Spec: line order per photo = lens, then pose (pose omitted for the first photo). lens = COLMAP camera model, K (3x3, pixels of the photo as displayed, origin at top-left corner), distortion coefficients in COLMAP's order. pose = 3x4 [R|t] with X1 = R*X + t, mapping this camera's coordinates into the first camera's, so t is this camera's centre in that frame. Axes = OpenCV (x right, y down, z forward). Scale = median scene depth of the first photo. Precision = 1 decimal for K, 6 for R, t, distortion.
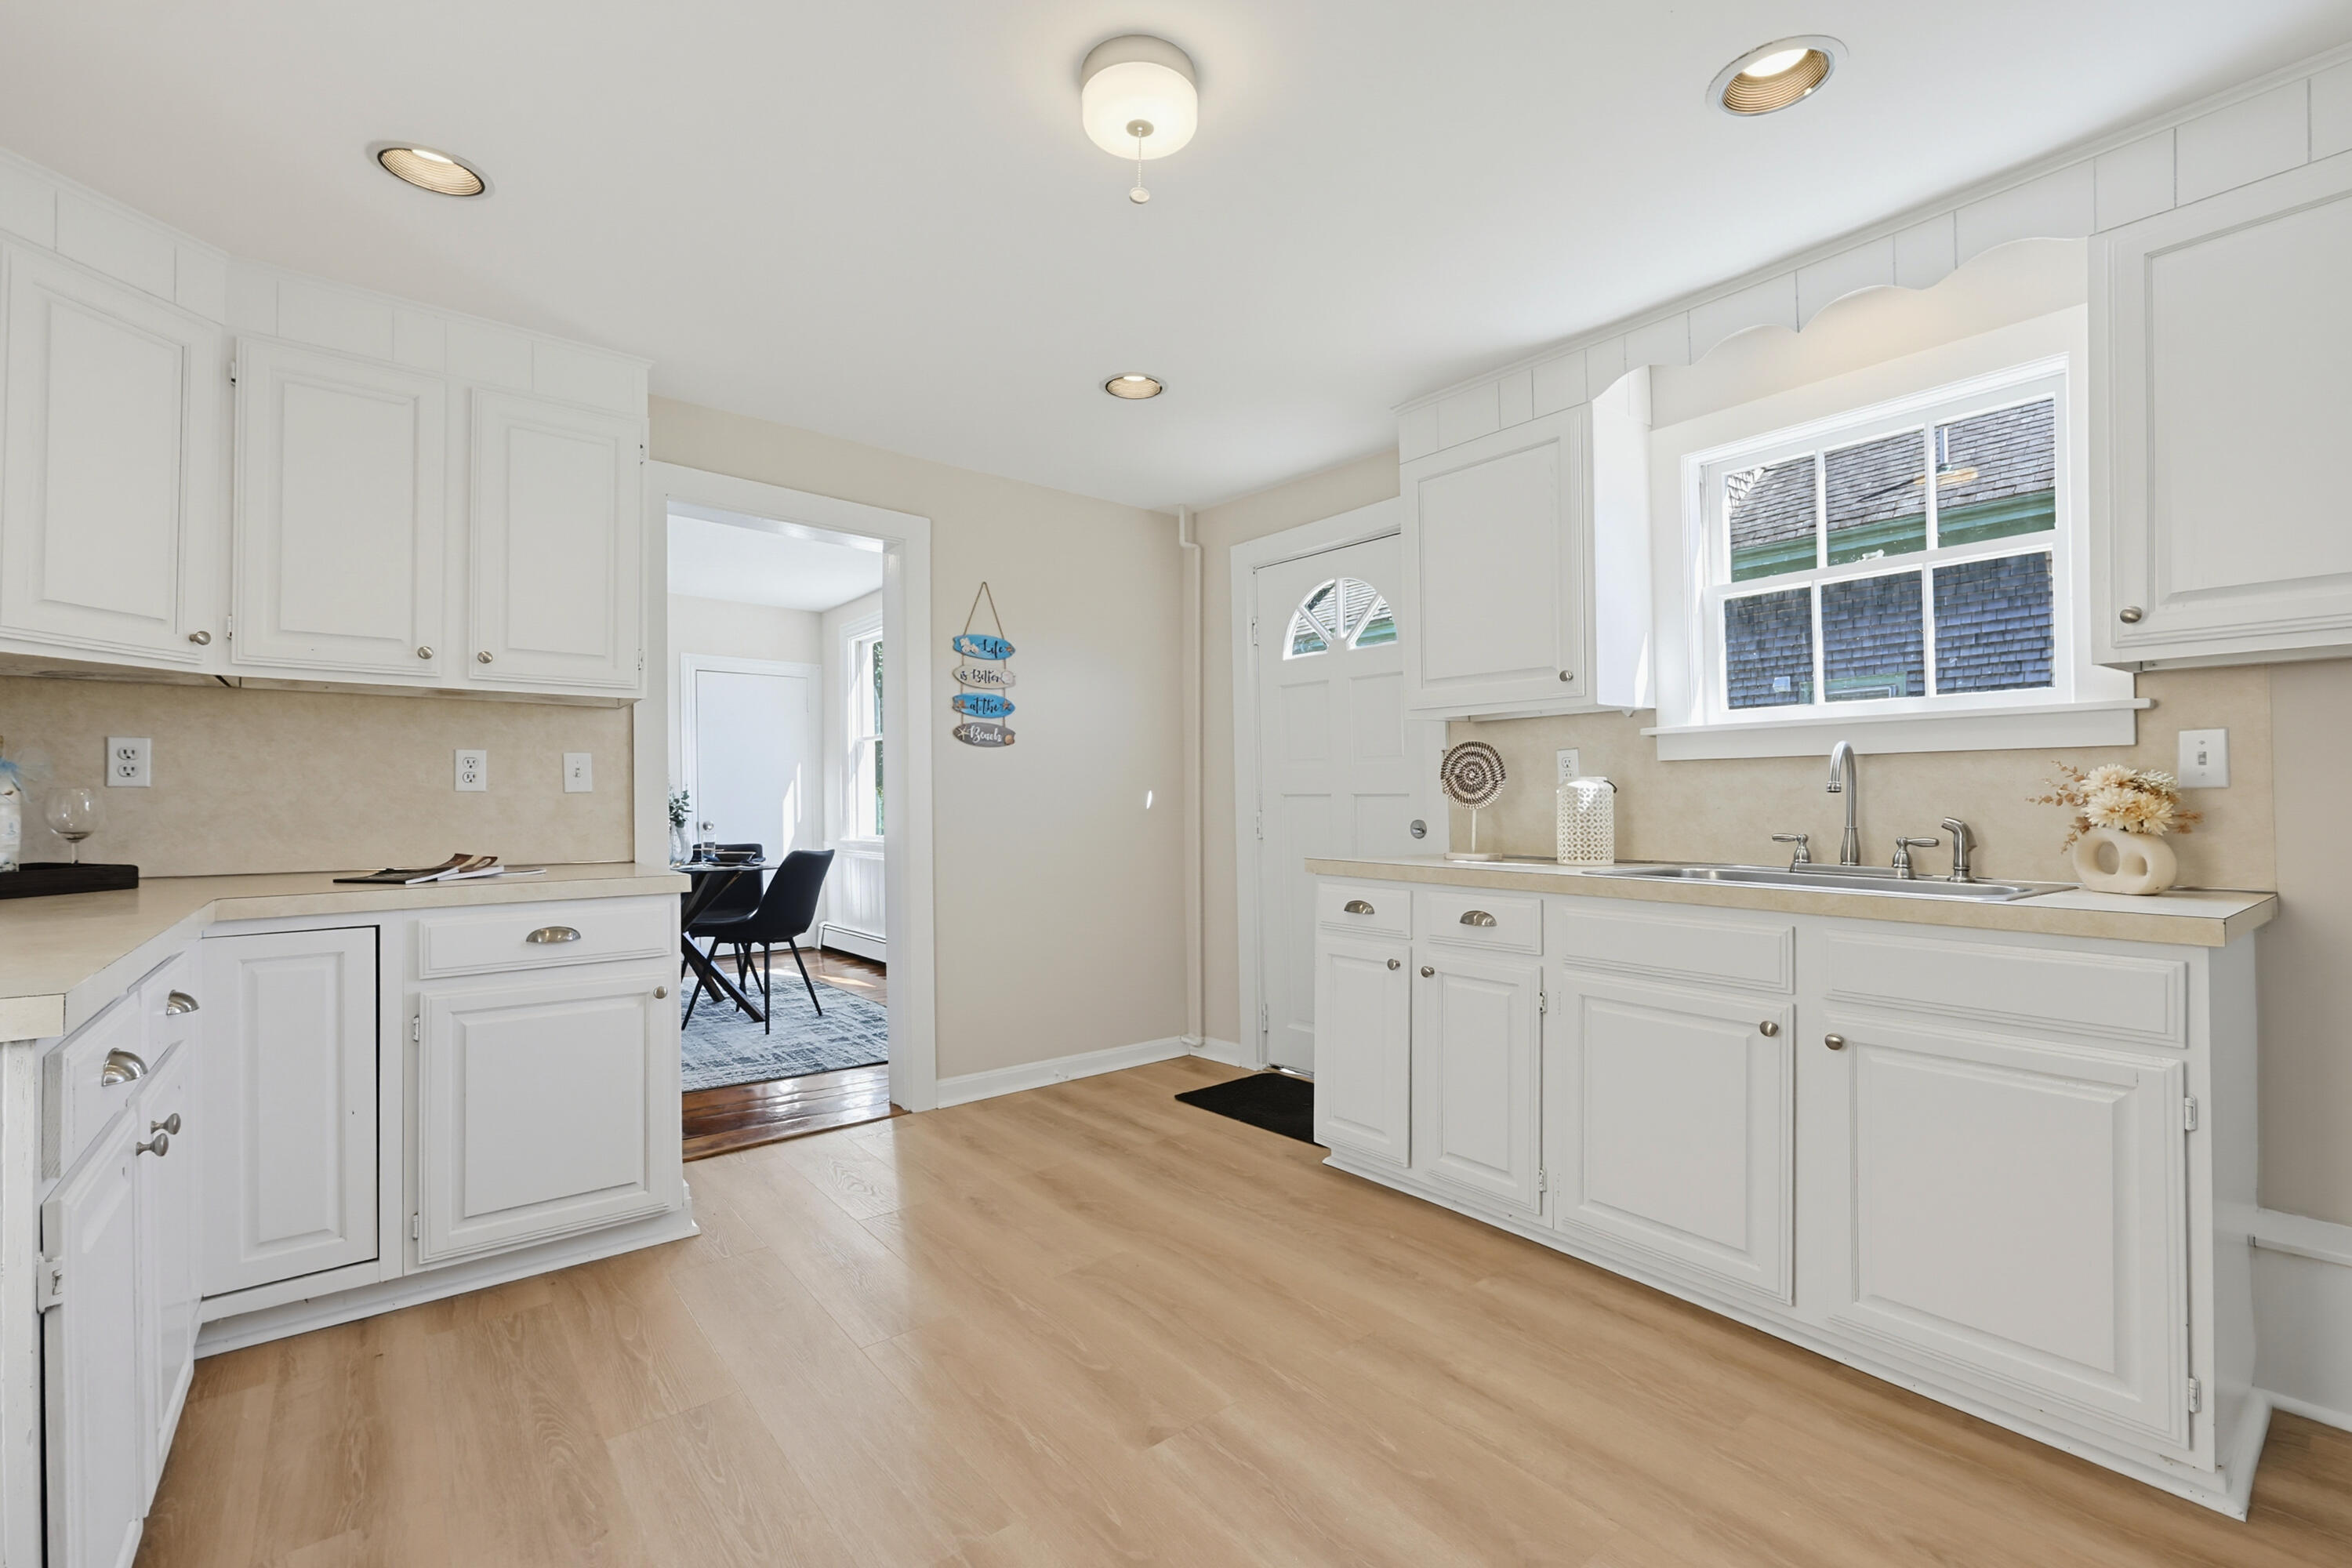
lens RADIAL K [[1022.3, 0, 1181.2], [0, 1022.3, 788.4], [0, 0, 1]] dist [0.005517, 0.000242]
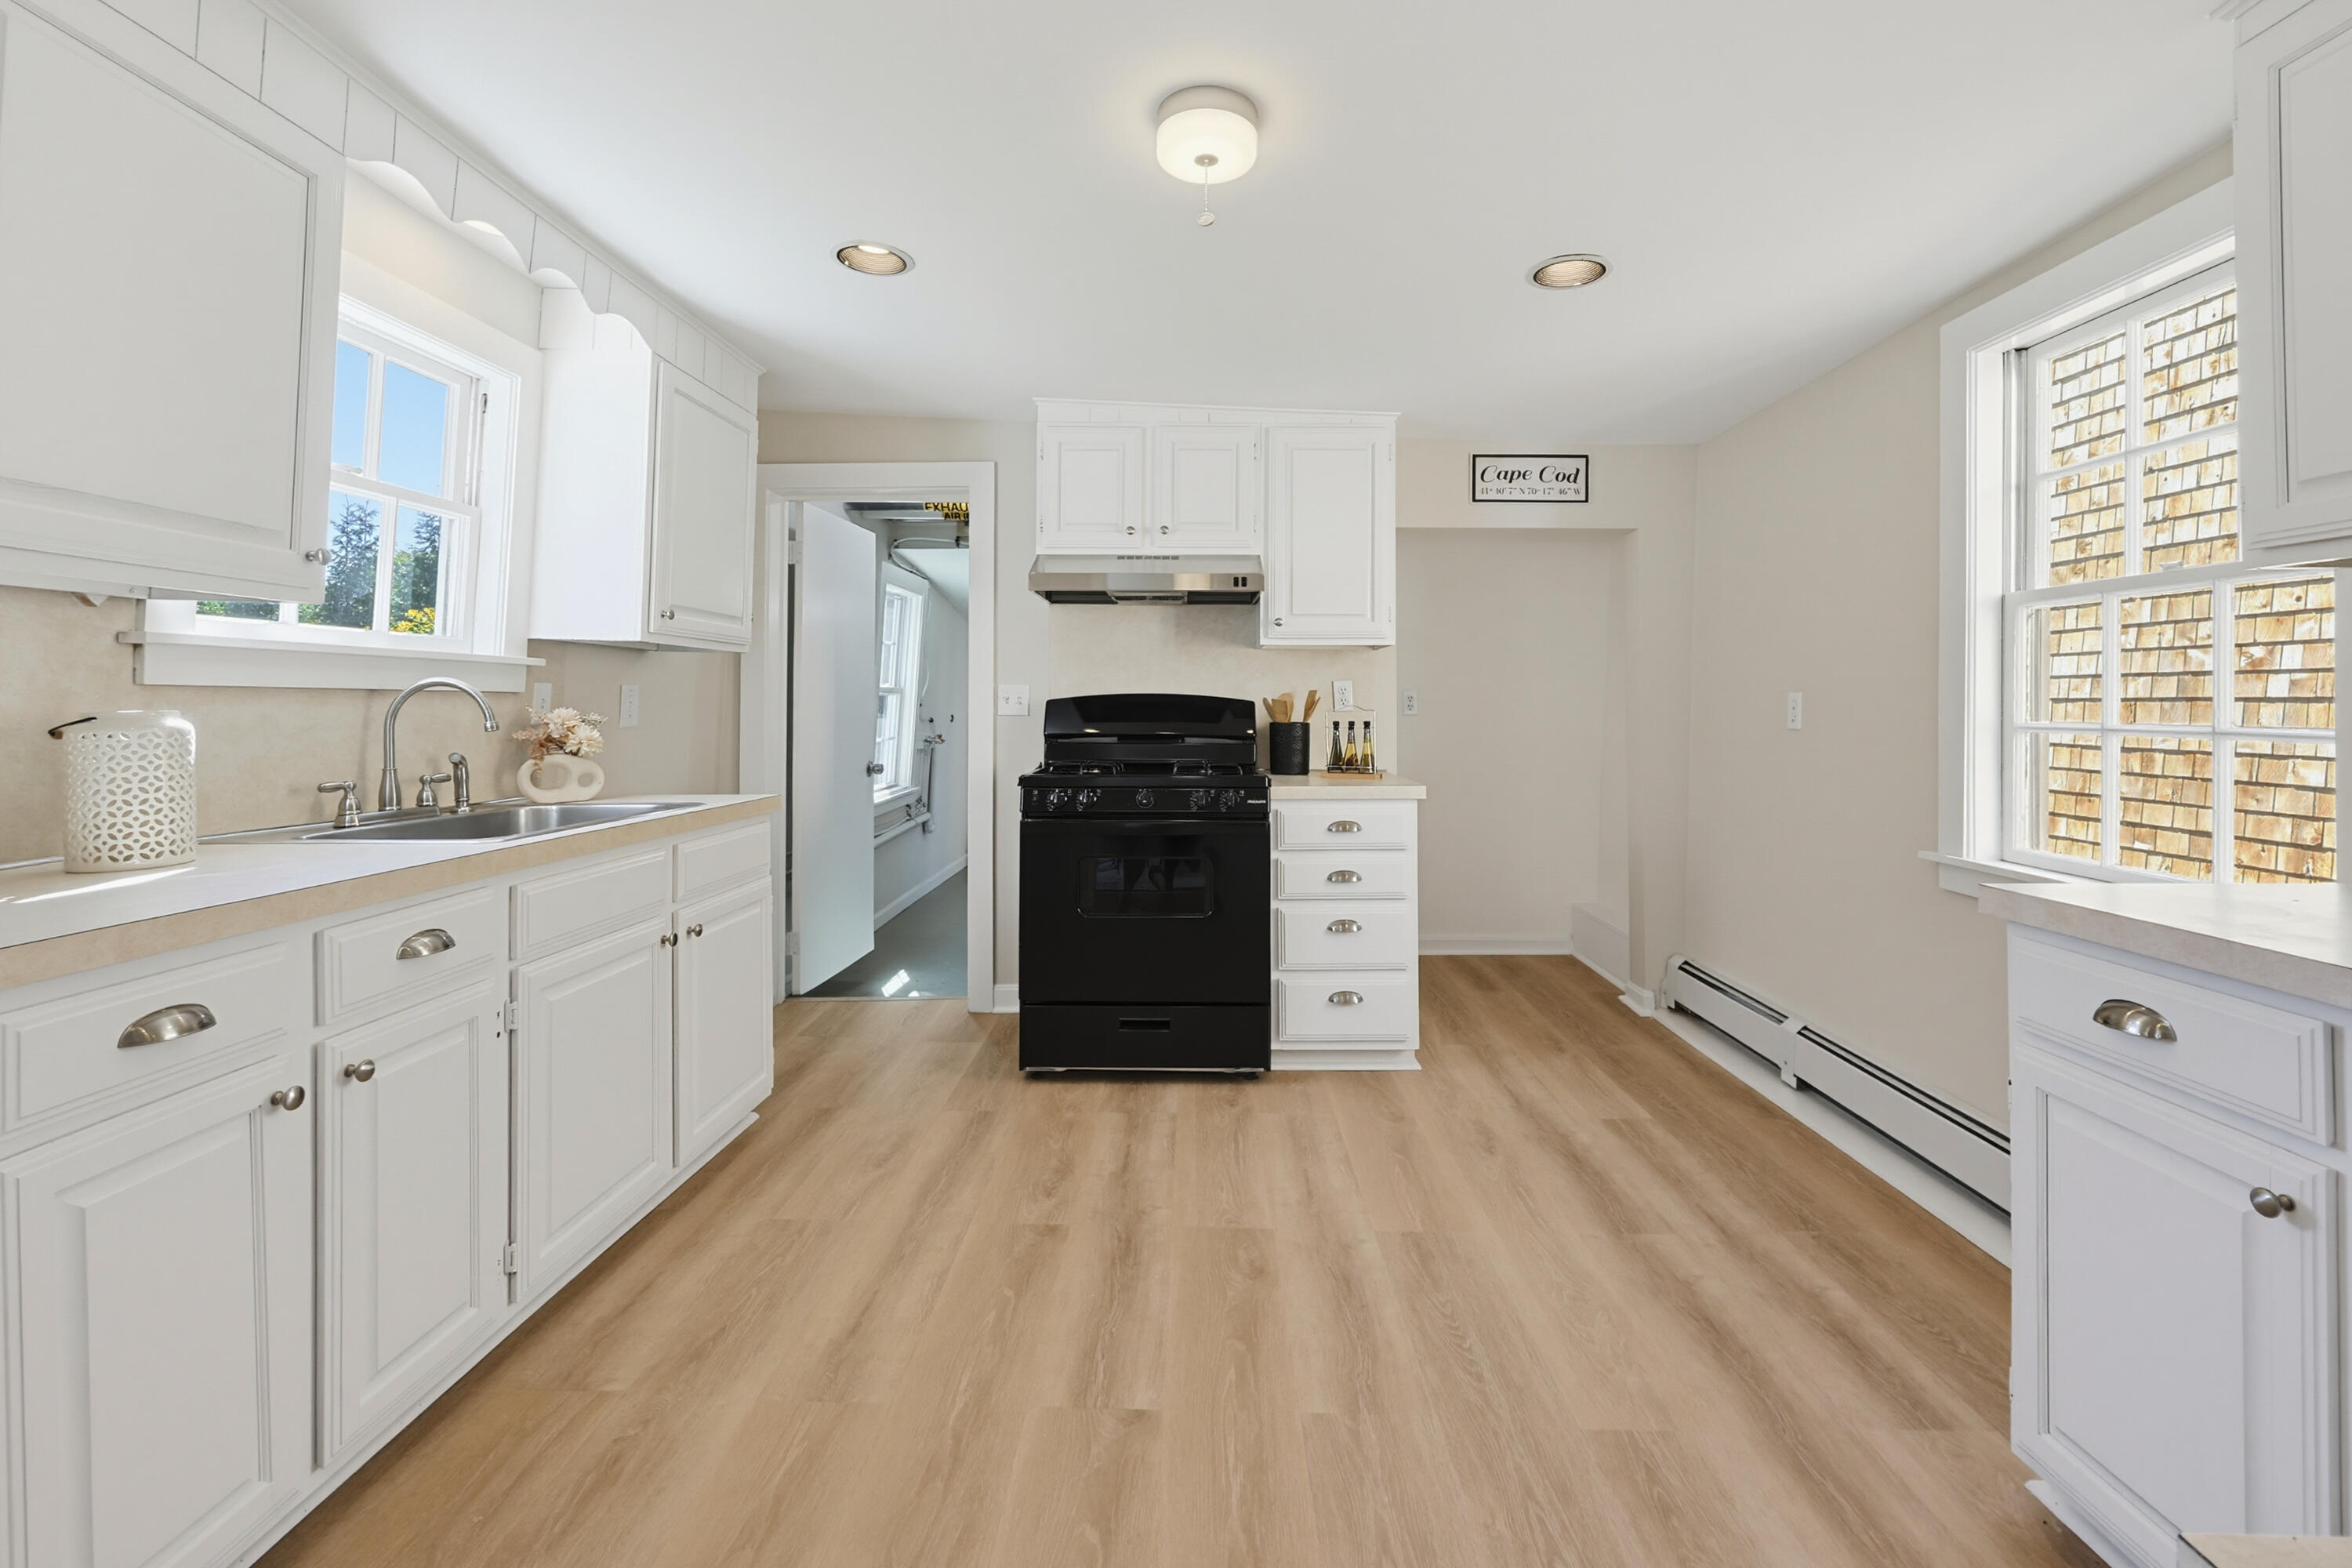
lens RADIAL K [[1022.3, 0, 1214.0], [0, 1022.3, 703.8], [0, 0, 1]] dist [0.005517, 0.000242]
pose [[-0.784567, 0.005355, 0.620021, -0.635488], [-0.004219, 0.999893, -0.013975, -0.013999], [-0.620030, -0.013580, -0.784461, 1.606053]]
